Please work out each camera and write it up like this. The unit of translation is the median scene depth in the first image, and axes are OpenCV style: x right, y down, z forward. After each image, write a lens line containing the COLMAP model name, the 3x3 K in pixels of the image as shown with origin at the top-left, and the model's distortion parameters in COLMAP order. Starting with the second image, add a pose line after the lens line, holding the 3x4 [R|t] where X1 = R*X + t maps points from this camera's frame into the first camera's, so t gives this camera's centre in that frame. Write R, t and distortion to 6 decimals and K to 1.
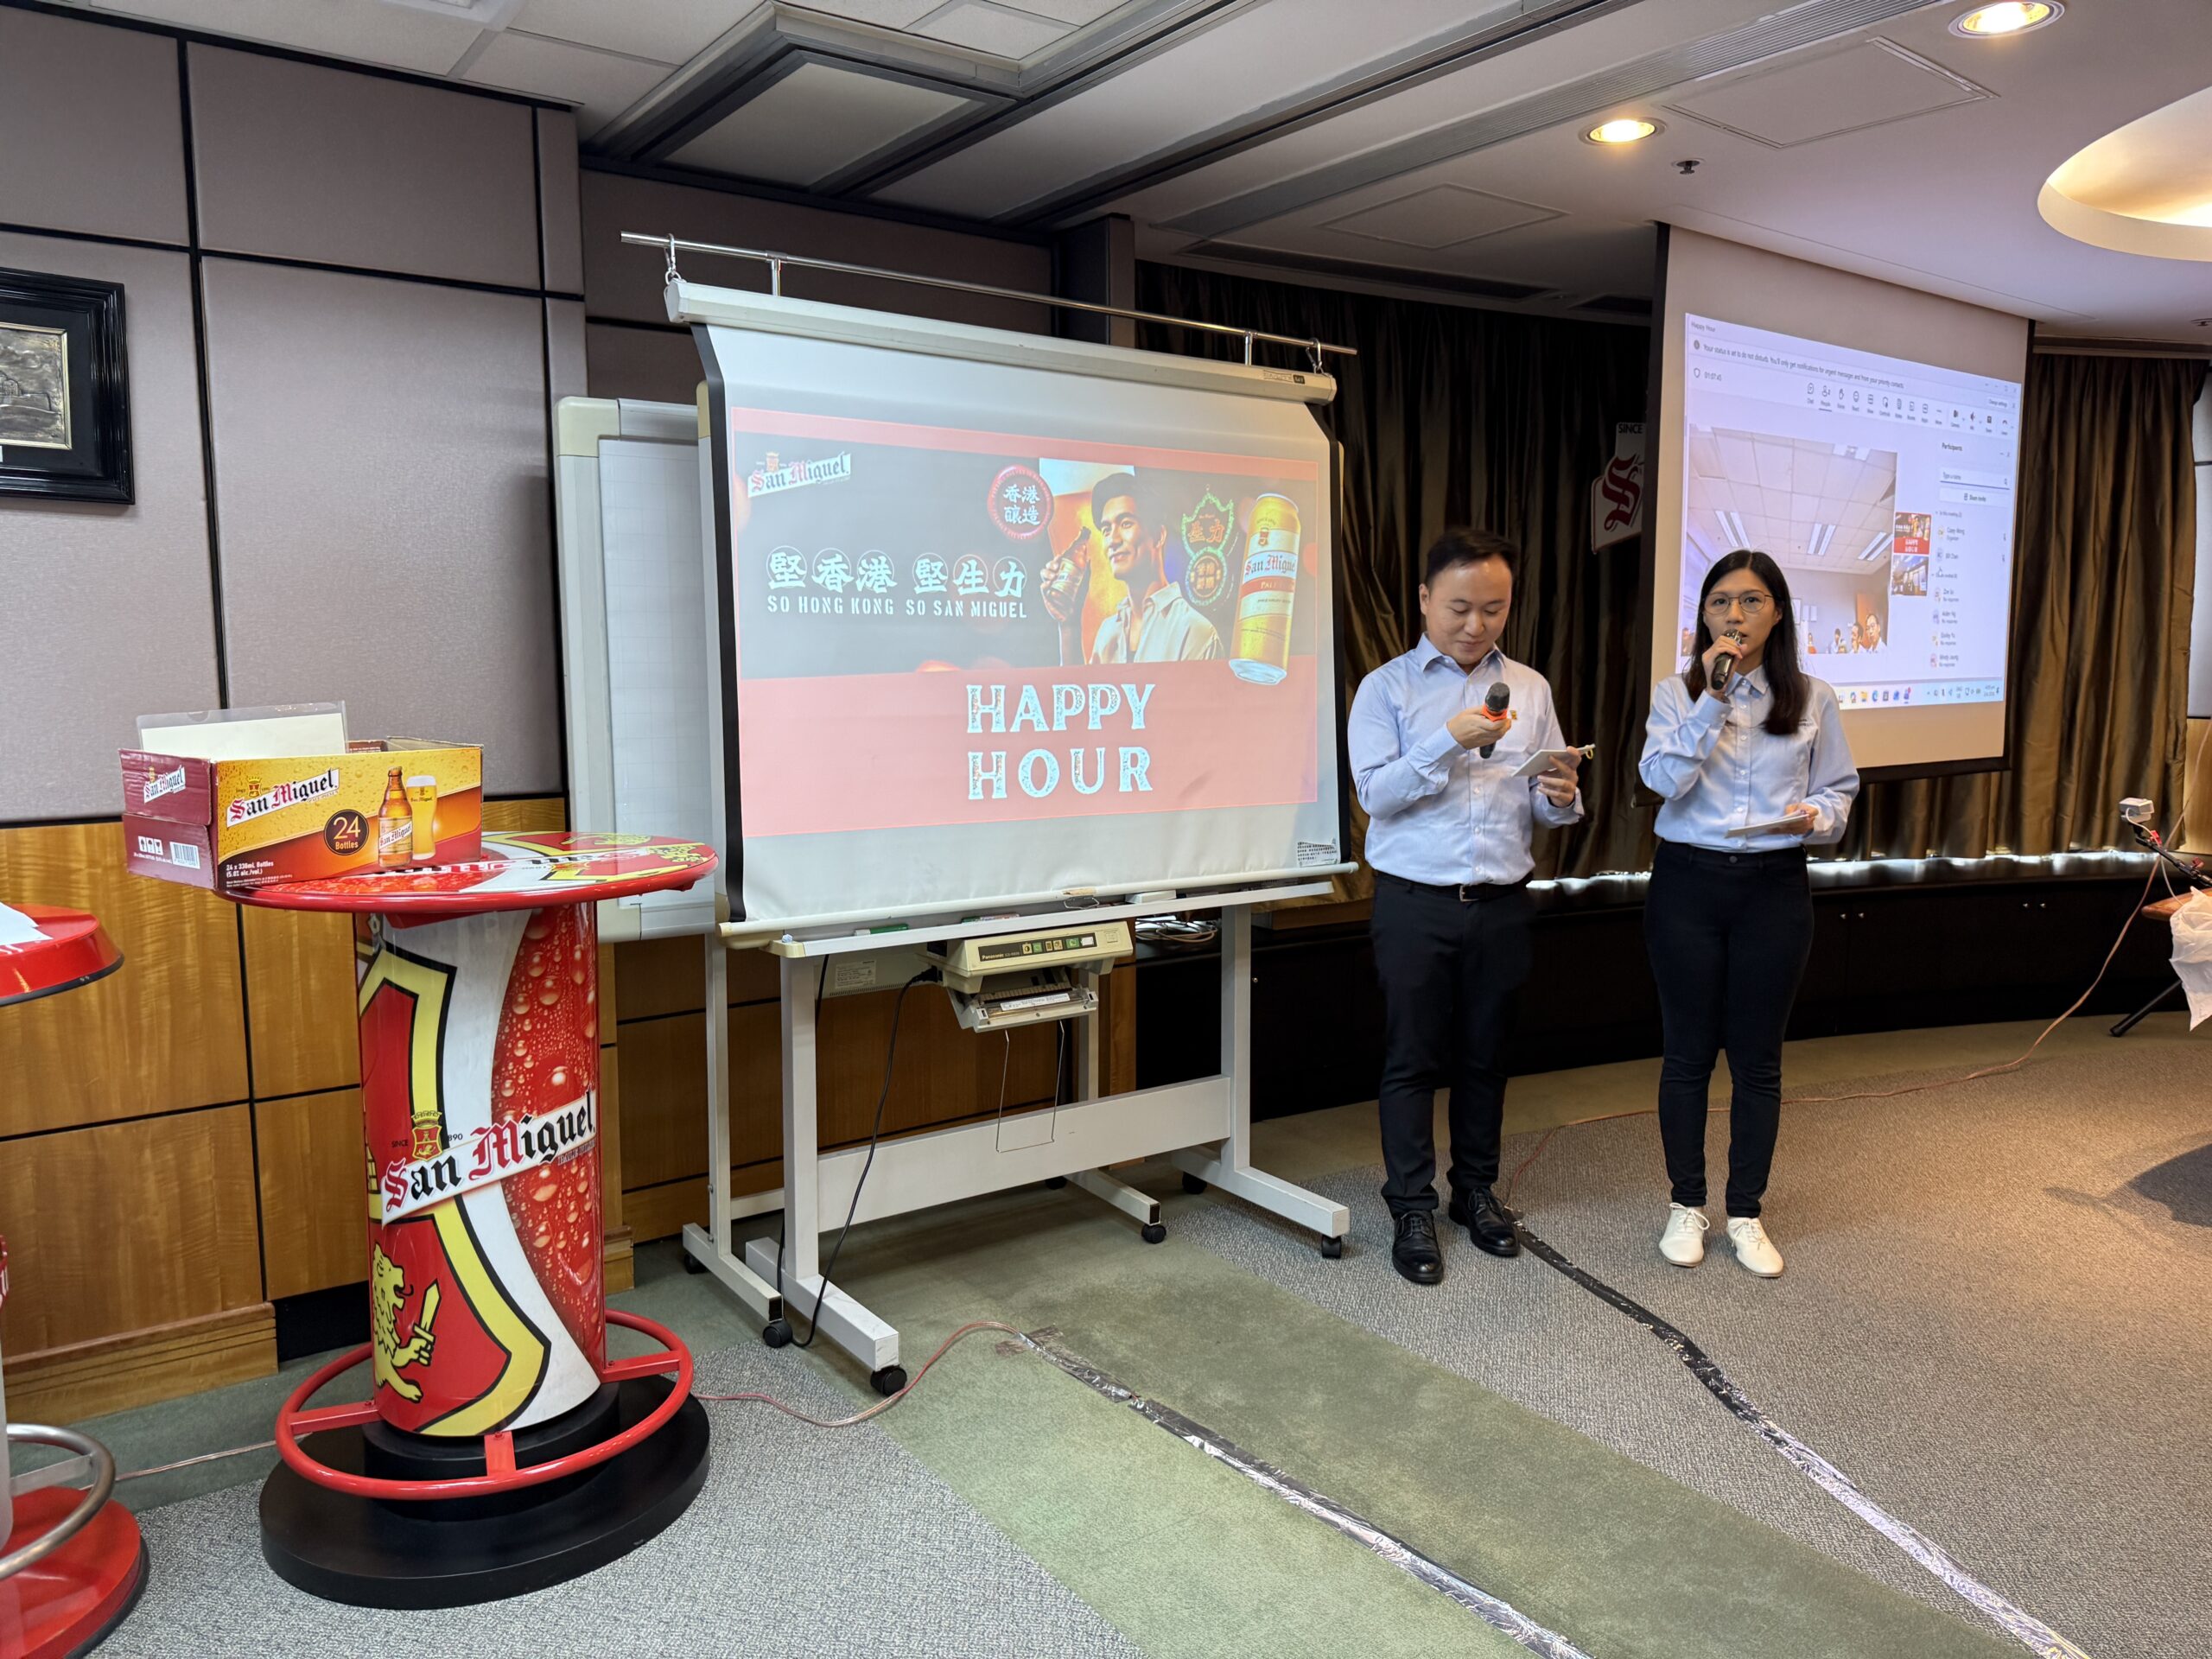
lens RADIAL K [[1569.1, 0, 1099.2], [0, 1569.1, 815.8], [0, 0, 1]] dist [-0.000230, -0.006048]
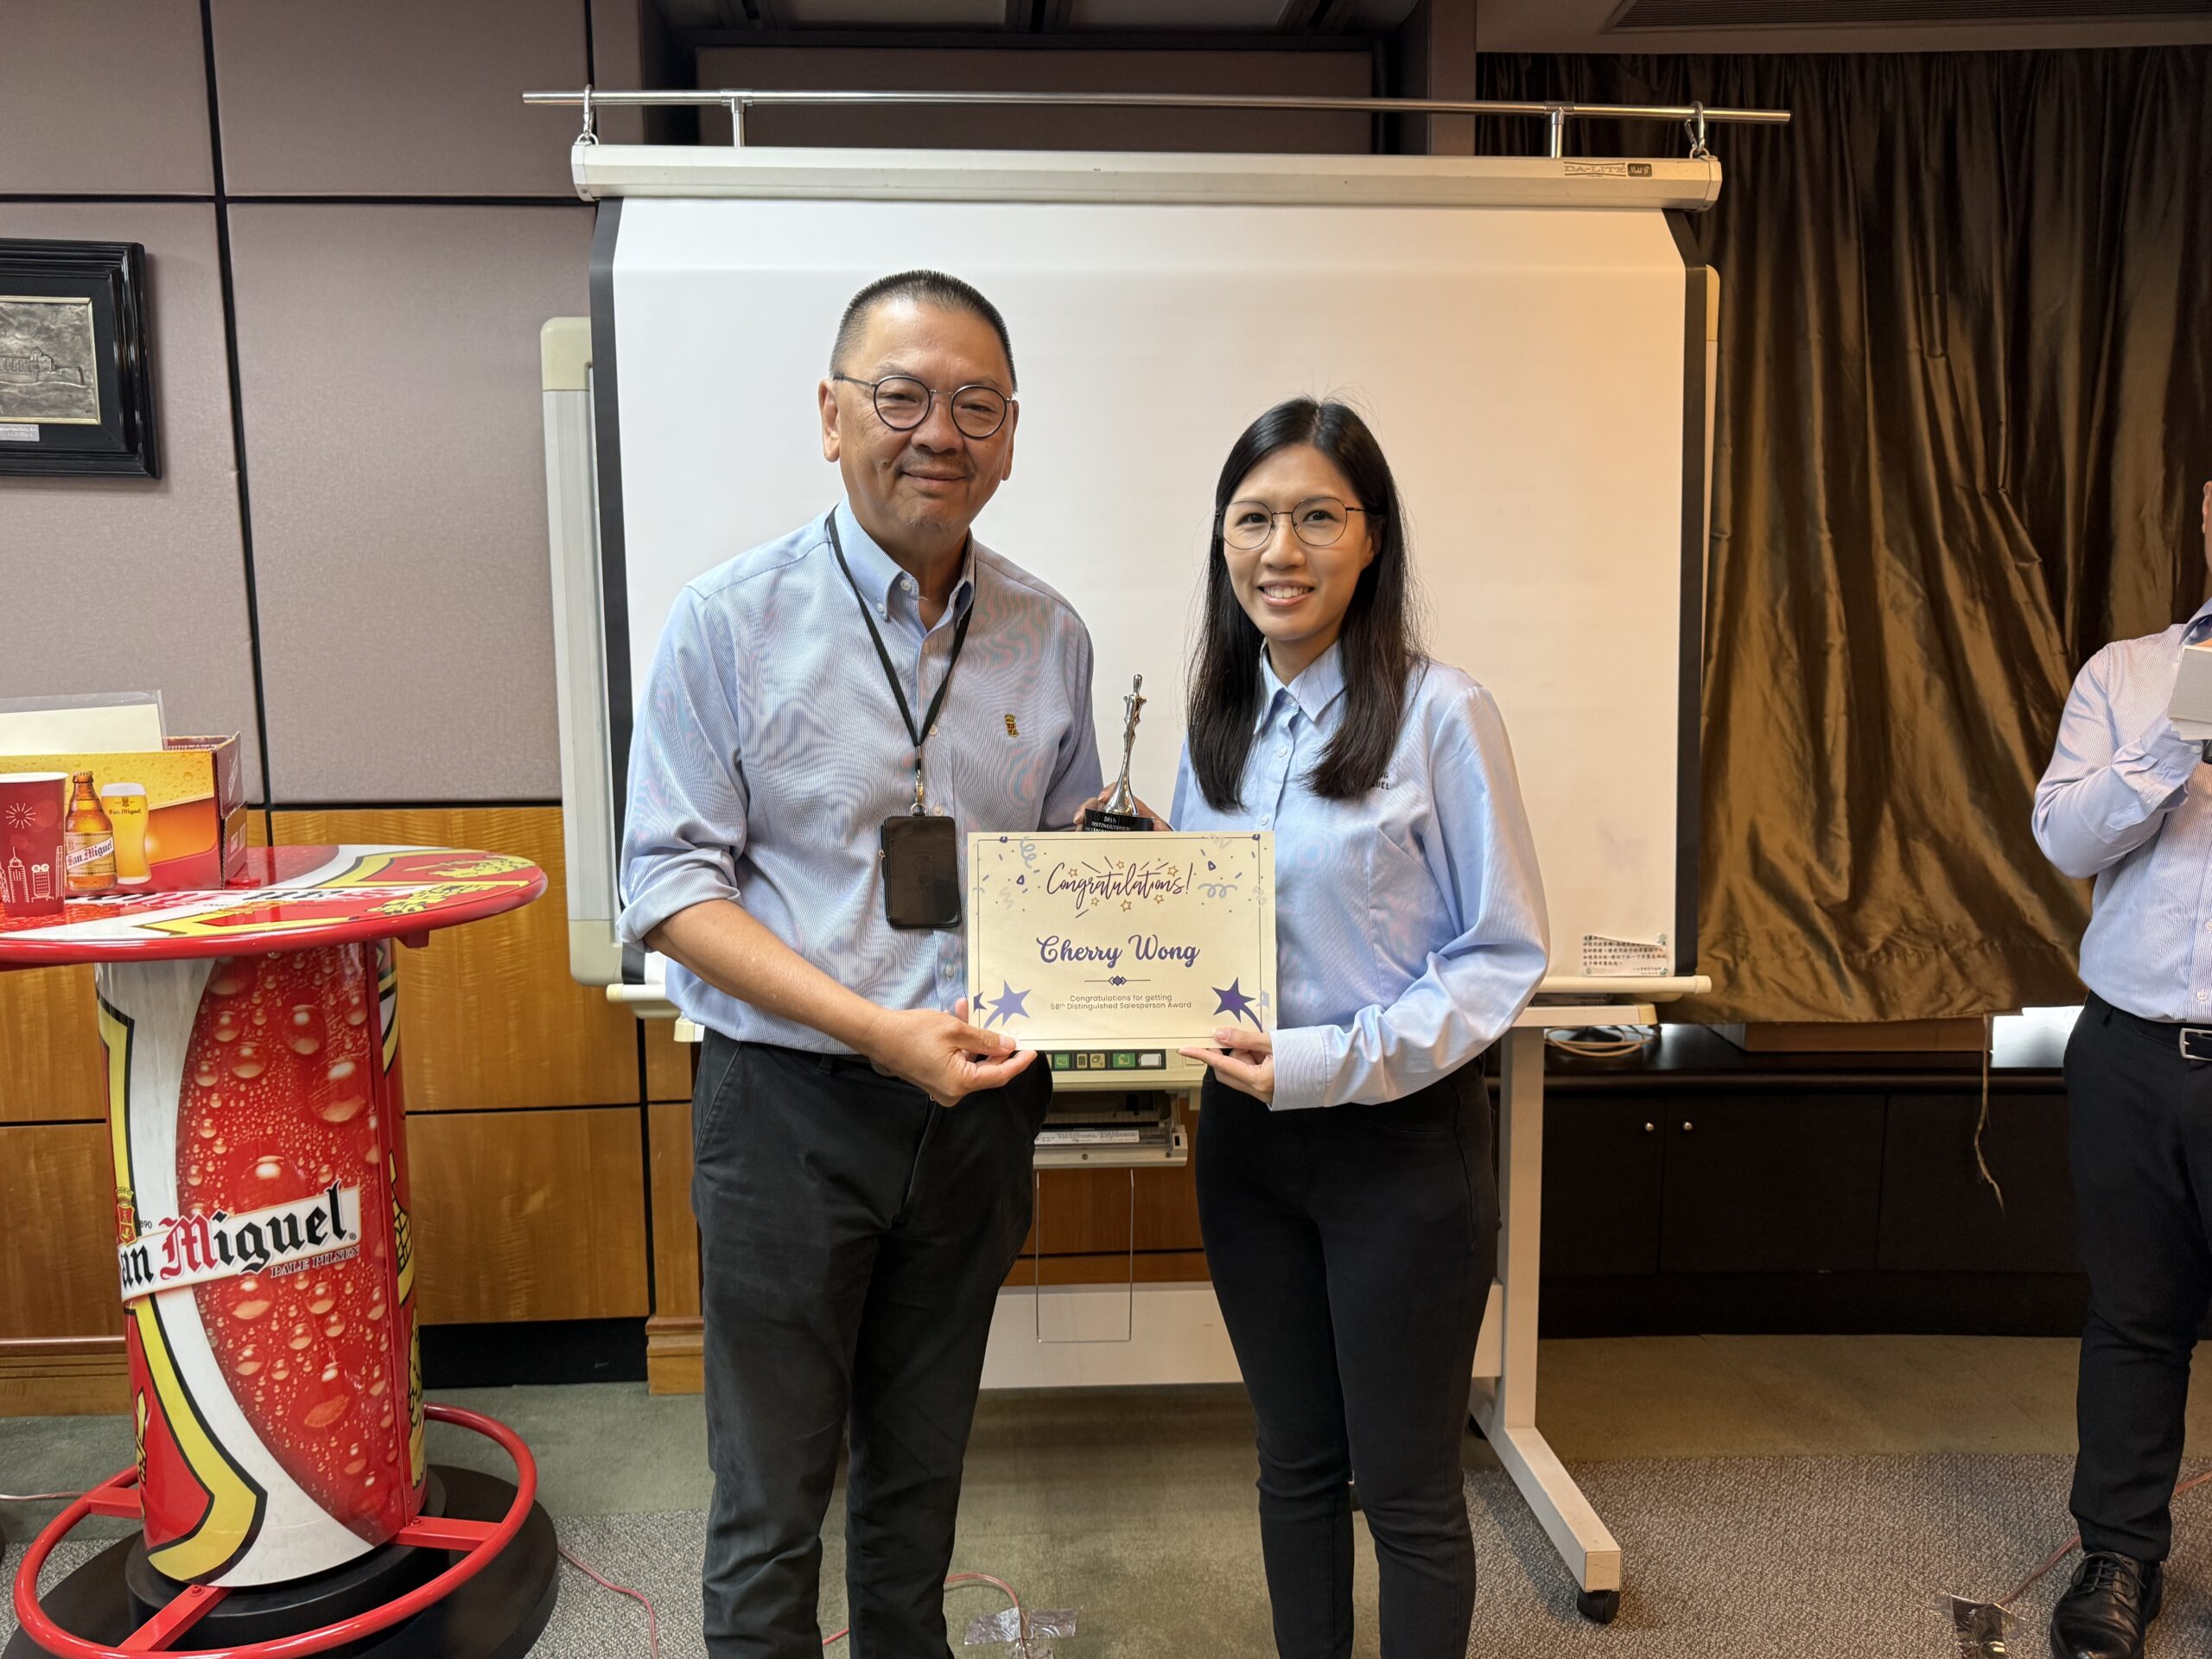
lens RADIAL K [[1569.1, 0, 1114.8], [0, 1569.1, 830.4], [0, 0, 1]] dist [-0.000230, -0.006048]
pose [[0.844821, 0.060487, -0.531618, 0.423261], [-0.049354, 0.998163, 0.035140, -0.052587], [0.532767, -0.003450, 0.846255, 0.551490]]
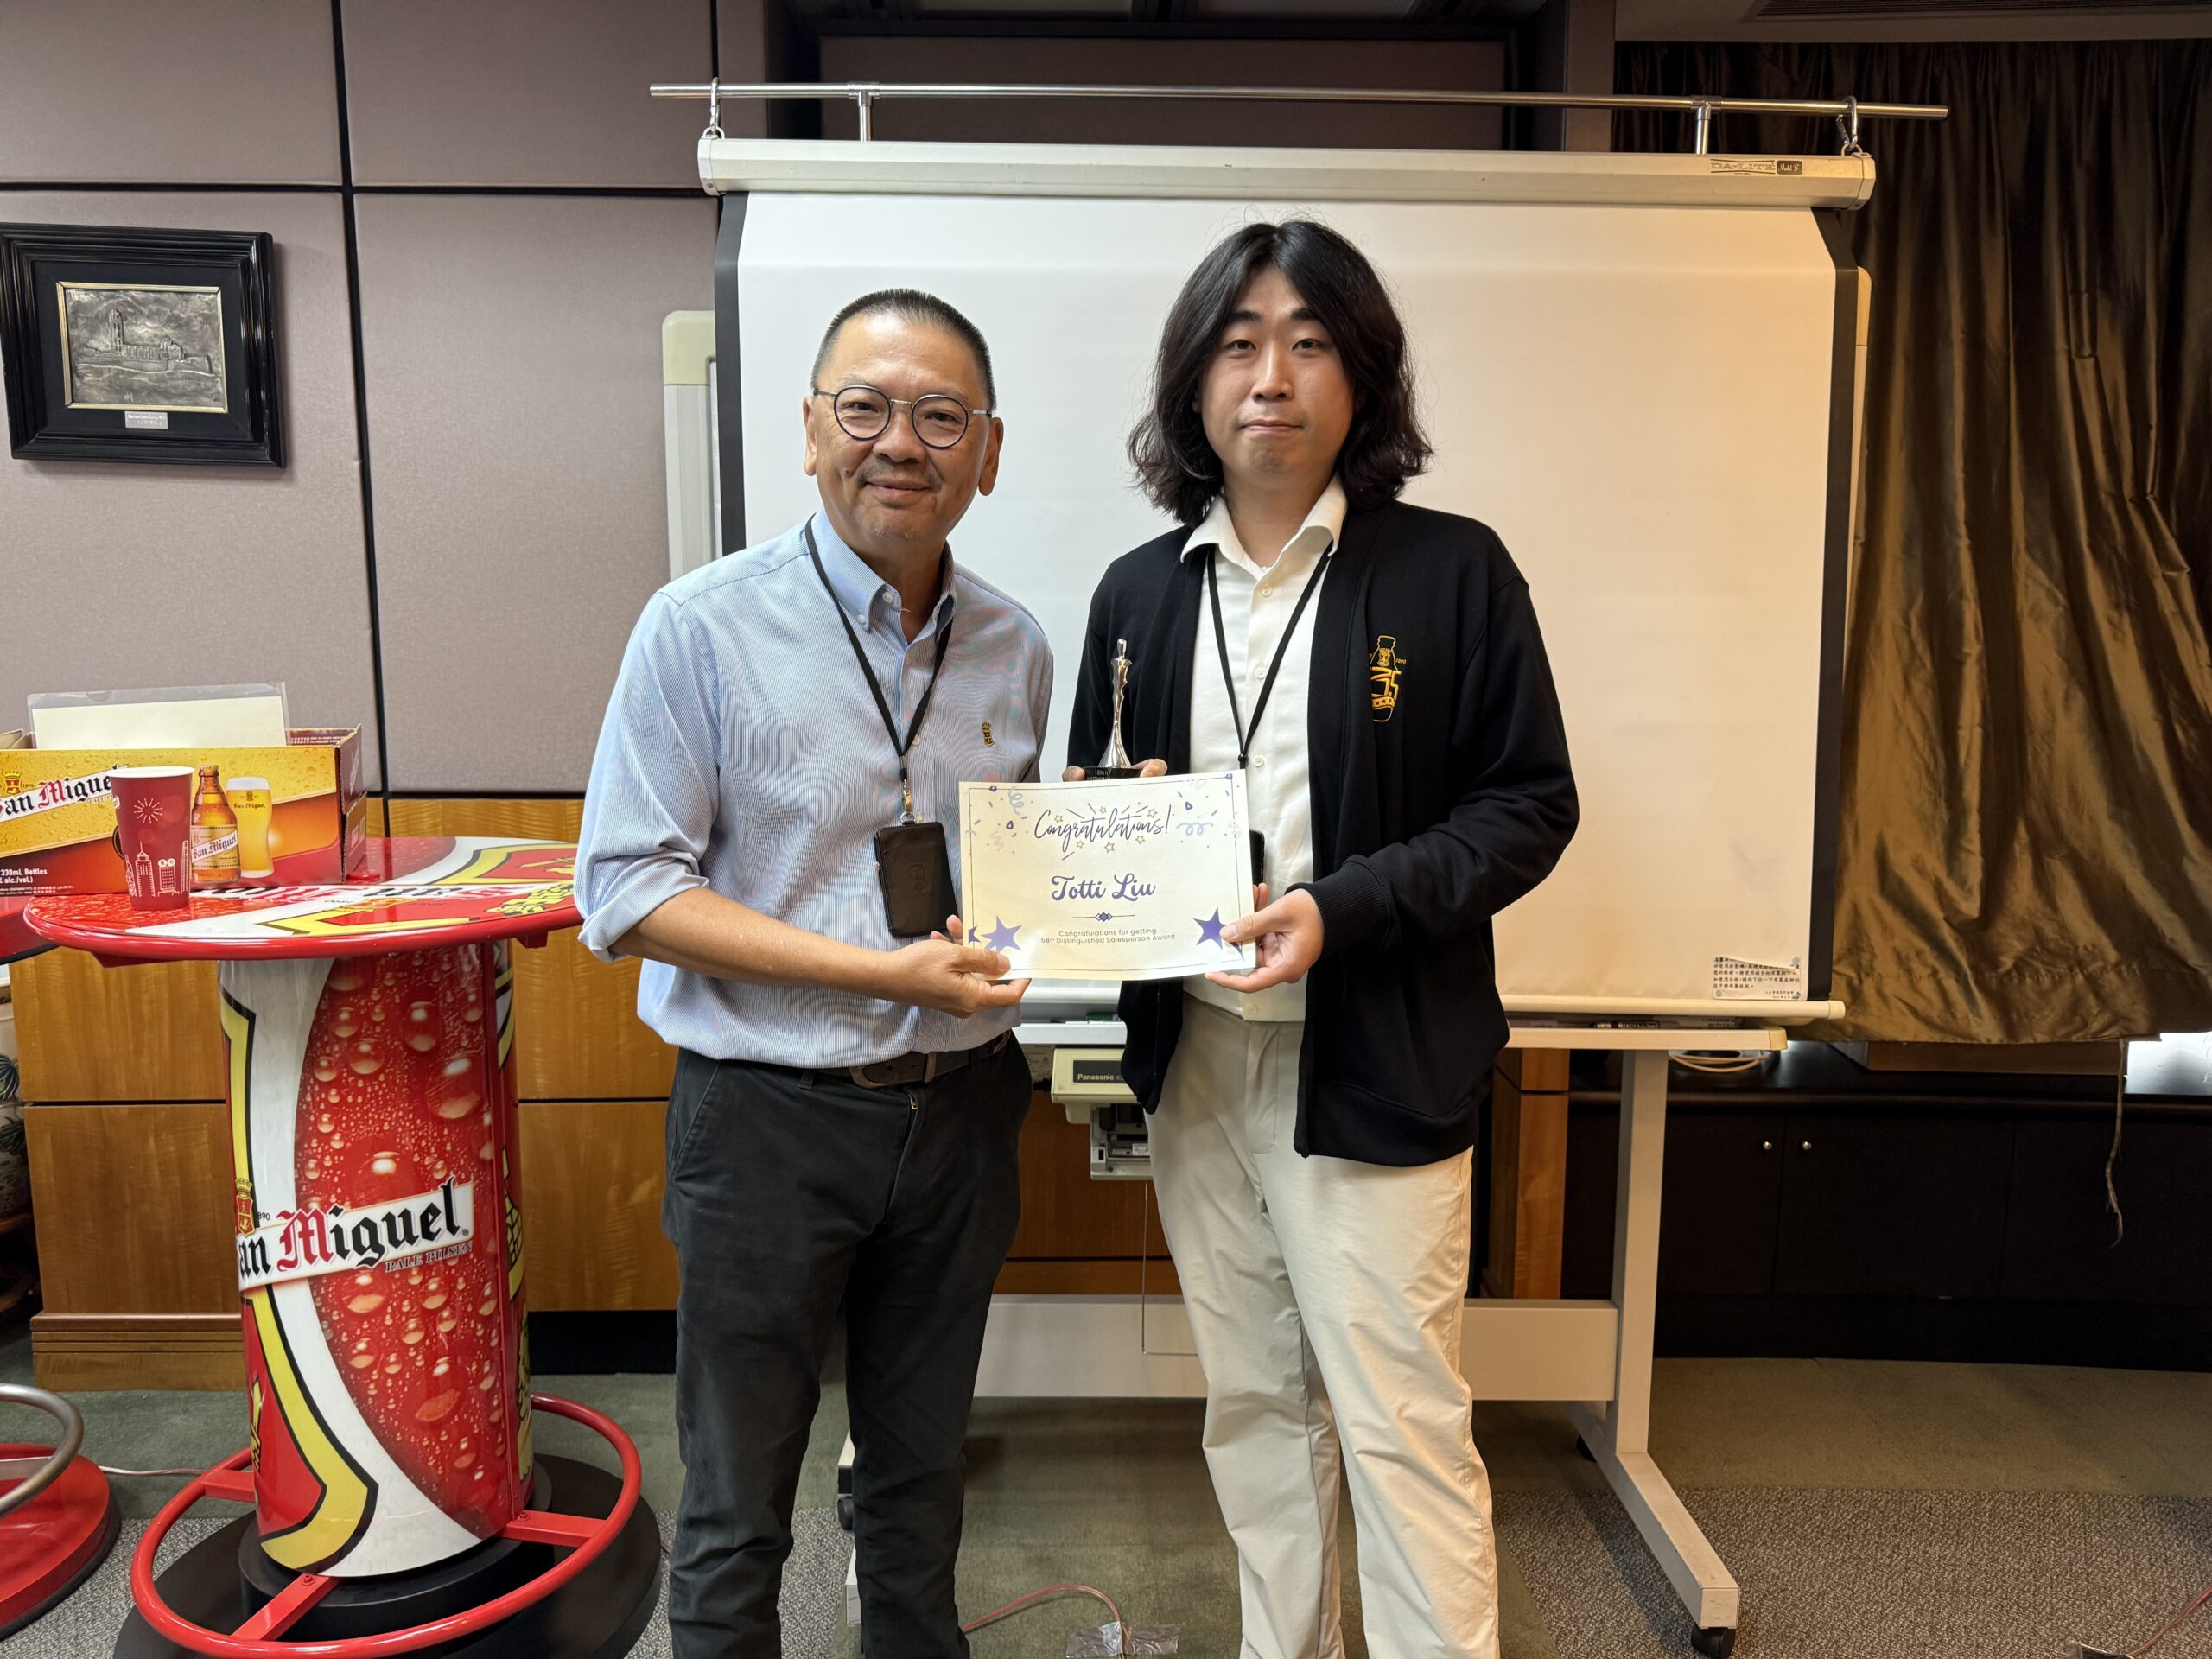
lens RADIAL K [[1569.1, 0, 1150.4], [0, 1569.1, 826.0], [0, 0, 1]] dist [-0.000230, -0.006048]
pose [[0.823723, 0.080897, -0.561192, 0.402852], [-0.066444, 0.996722, 0.046153, -0.066065], [0.563086, -0.000730, 0.826398, 0.555547]]
